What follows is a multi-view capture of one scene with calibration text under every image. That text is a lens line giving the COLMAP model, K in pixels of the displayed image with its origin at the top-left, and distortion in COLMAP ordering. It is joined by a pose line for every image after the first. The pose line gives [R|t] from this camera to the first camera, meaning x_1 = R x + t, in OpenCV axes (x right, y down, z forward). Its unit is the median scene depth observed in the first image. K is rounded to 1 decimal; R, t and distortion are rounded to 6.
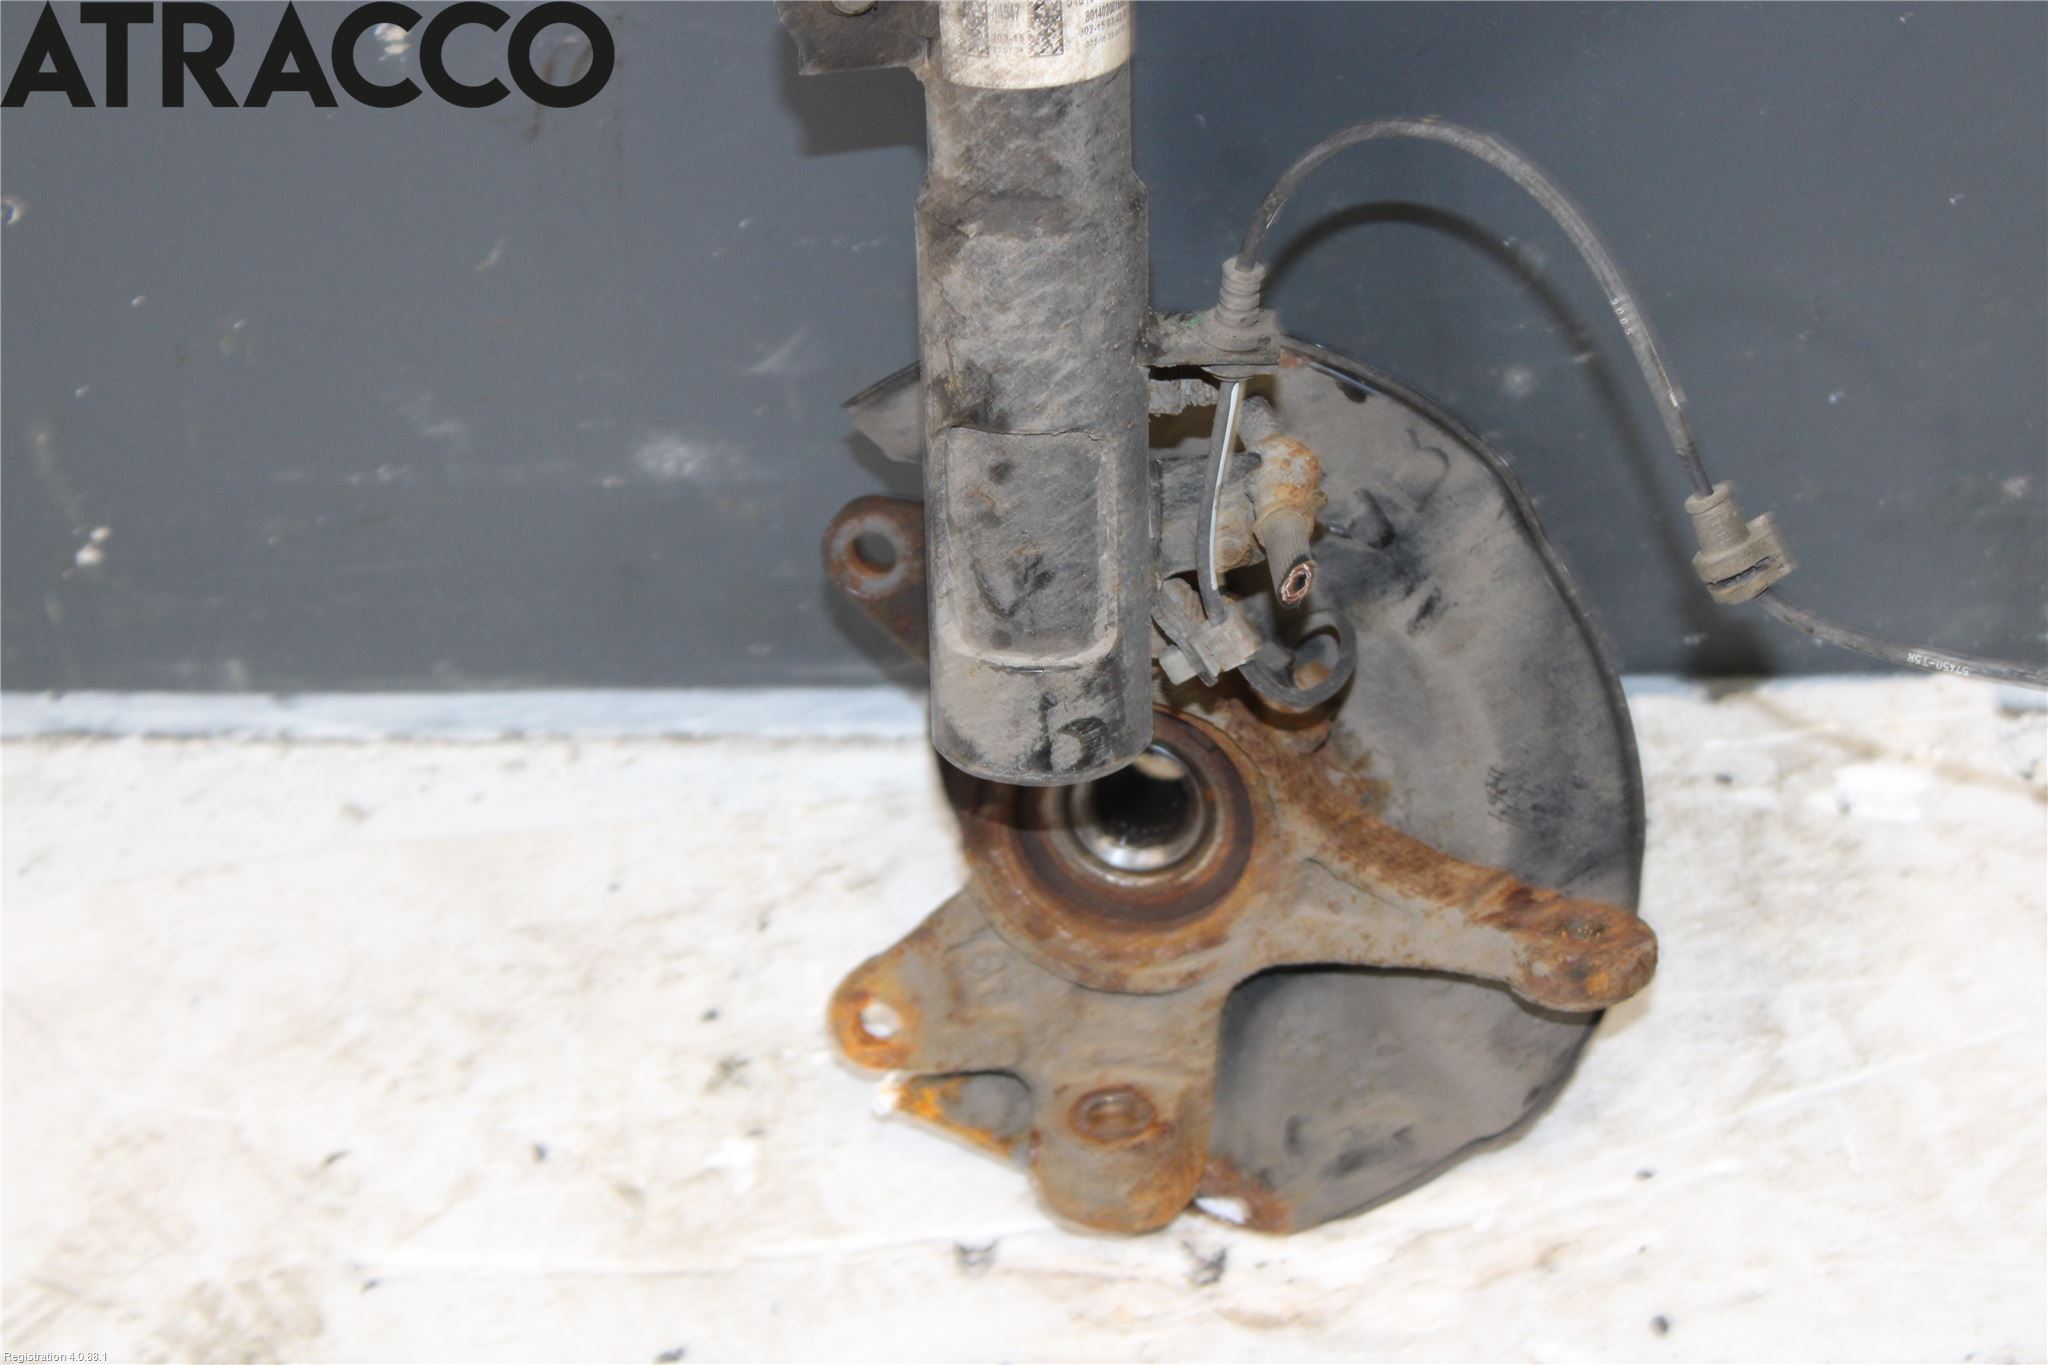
lens RADIAL K [[4953.1, 0, 1016.6], [0, 4953.1, 738.4], [0, 0, 1]] dist [0.054611, 0.156511]
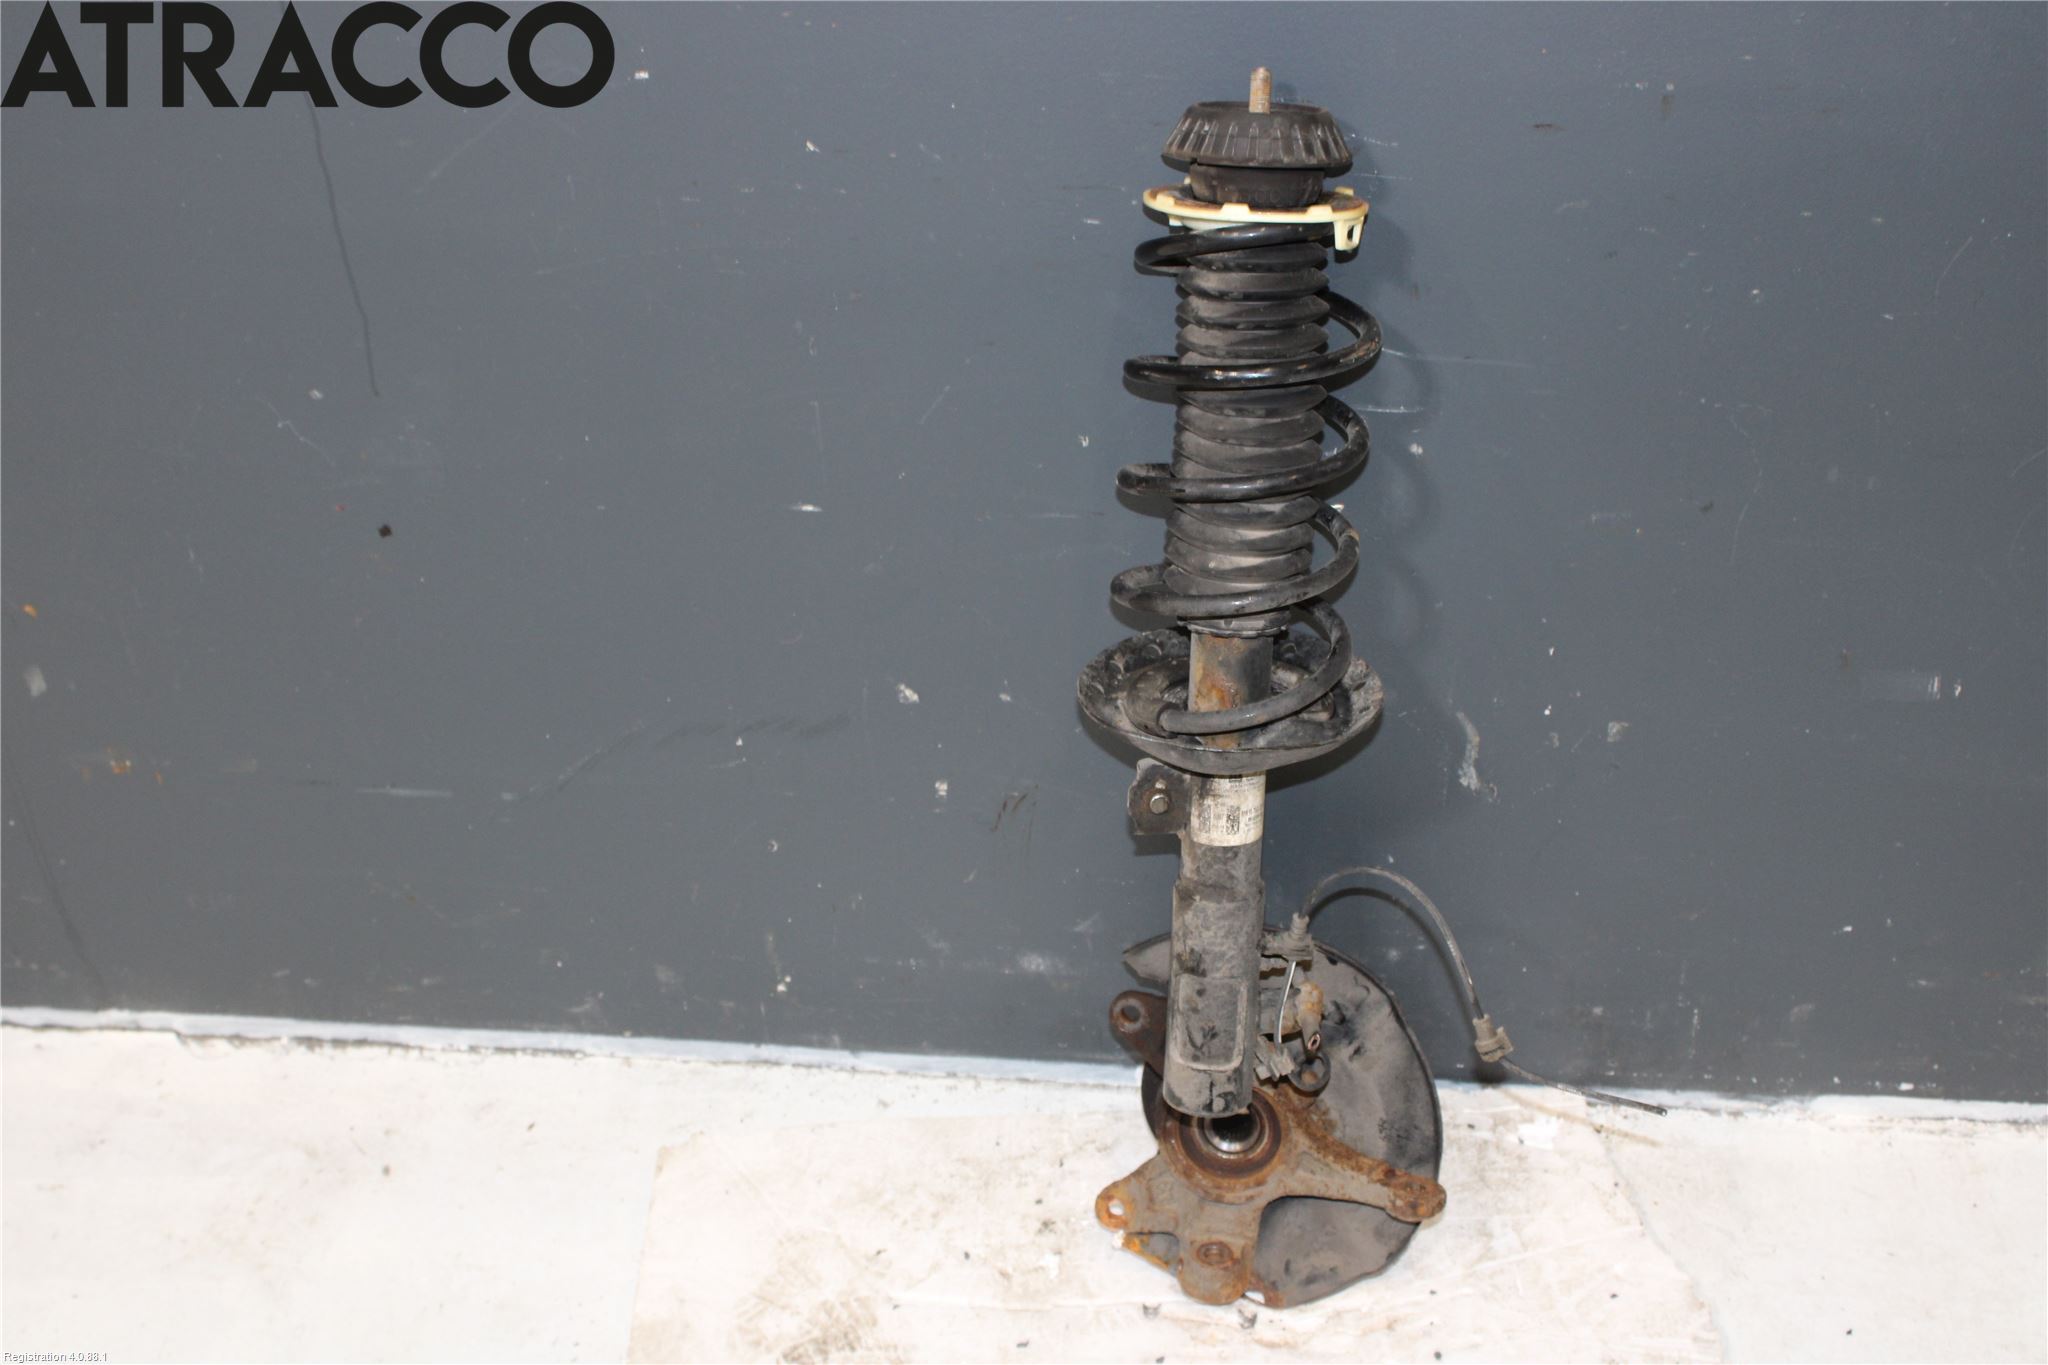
lens RADIAL K [[2764.3, 0, 1024.0], [0, 2764.3, 682.5], [0, 0, 1]] dist [-0.080844, -0.004334]
pose [[0.998080, 0.060986, -0.010833, -0.073662], [-0.061885, 0.989213, -0.132768, -0.014692], [0.002619, 0.133183, 0.991088, -0.352278]]
